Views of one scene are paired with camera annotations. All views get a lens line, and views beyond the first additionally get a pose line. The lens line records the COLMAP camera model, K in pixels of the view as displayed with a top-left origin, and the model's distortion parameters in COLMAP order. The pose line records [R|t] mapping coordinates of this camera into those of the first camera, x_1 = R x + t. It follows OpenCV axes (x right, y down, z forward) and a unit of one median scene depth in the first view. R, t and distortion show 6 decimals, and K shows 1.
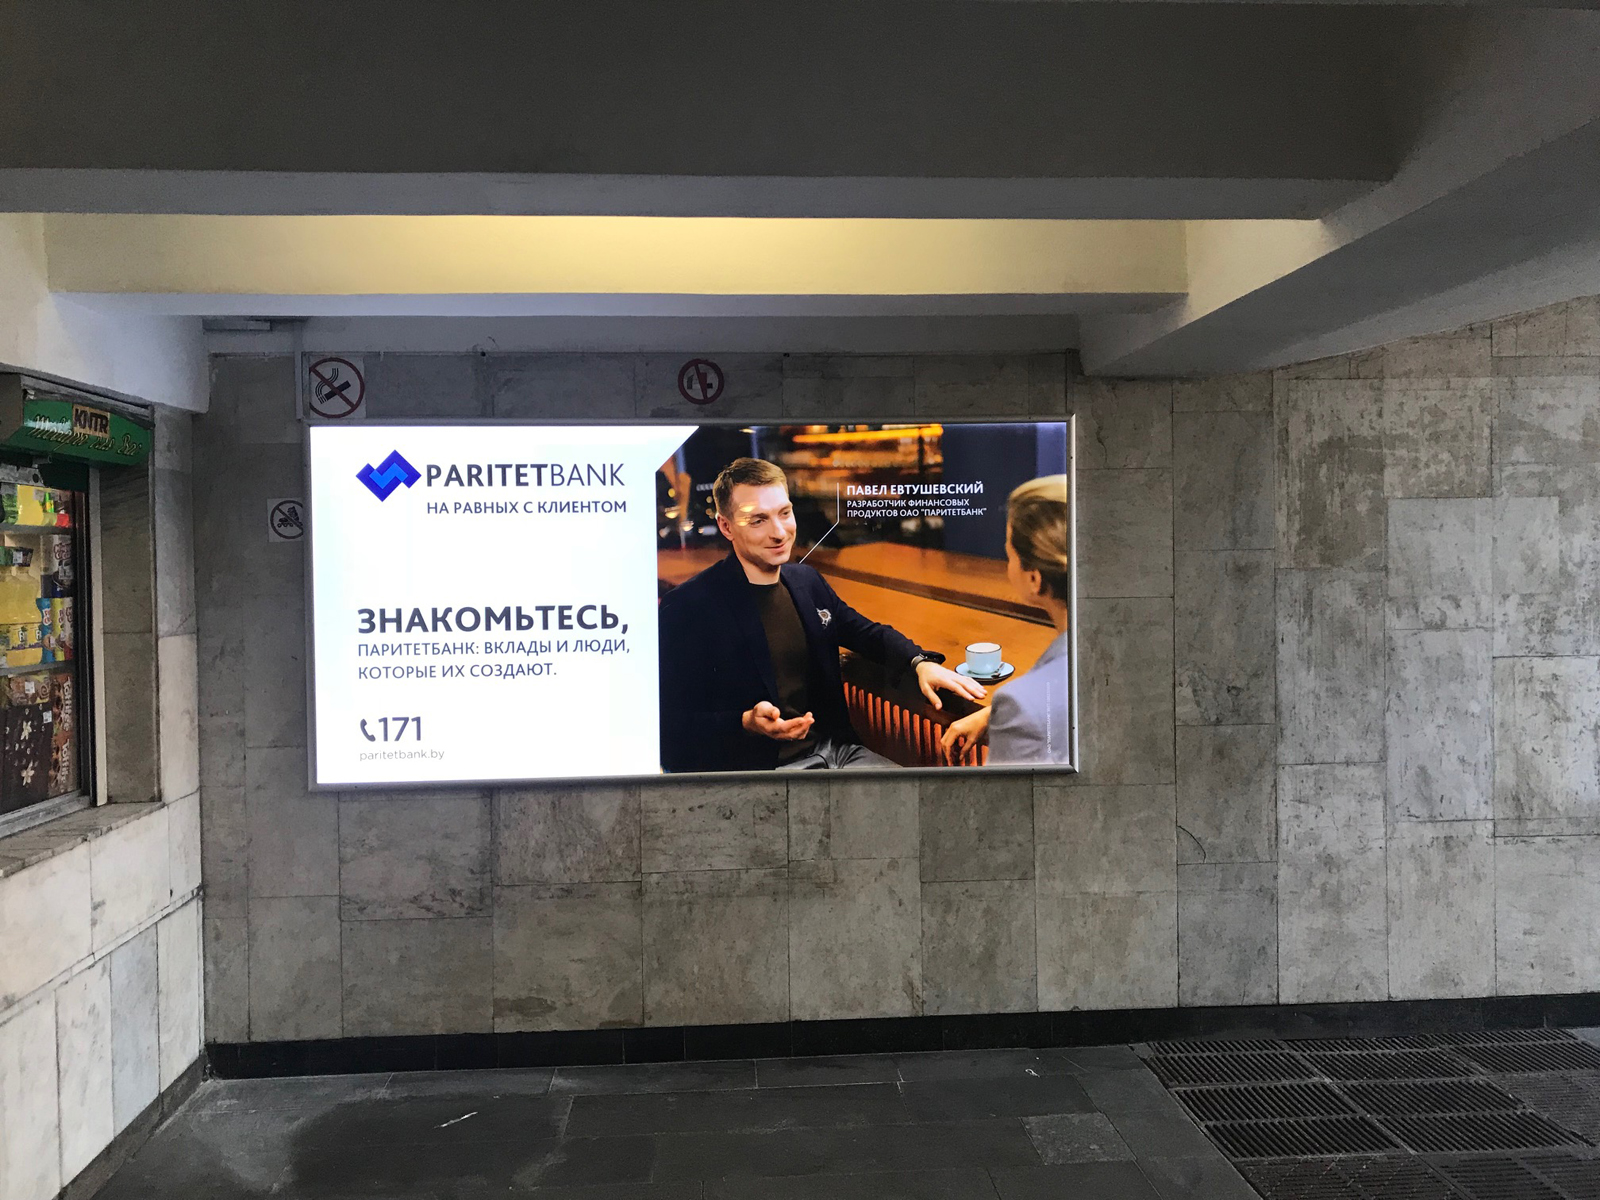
lens RADIAL K [[1324.0, 0, 798.7], [0, 1324.0, 598.9], [0, 0, 1]] dist [0.003325, -0.015150]
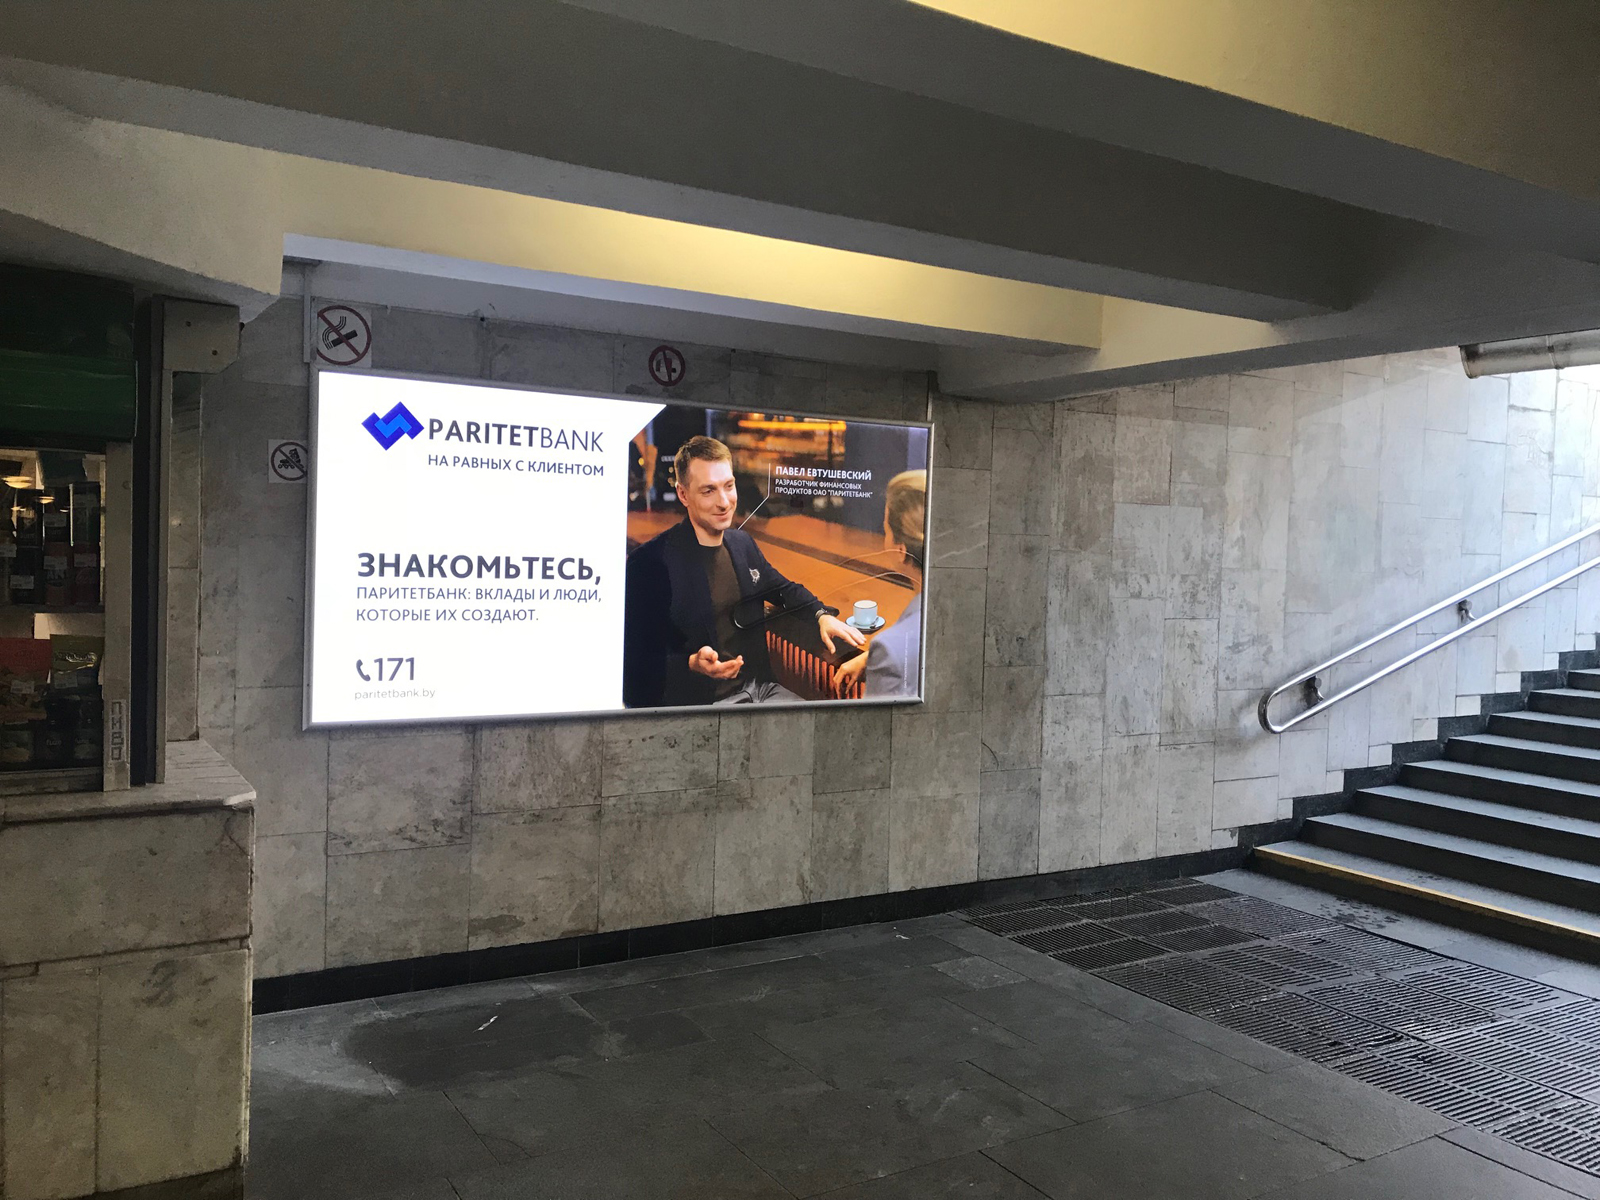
lens RADIAL K [[1324.0, 0, 798.5], [0, 1324.0, 599.4], [0, 0, 1]] dist [0.003325, -0.015150]
pose [[0.883983, 0.023550, 0.466925, -0.500267], [-0.034796, 0.999275, 0.015475, 0.015531], [-0.466222, -0.029927, 0.884161, -0.070150]]
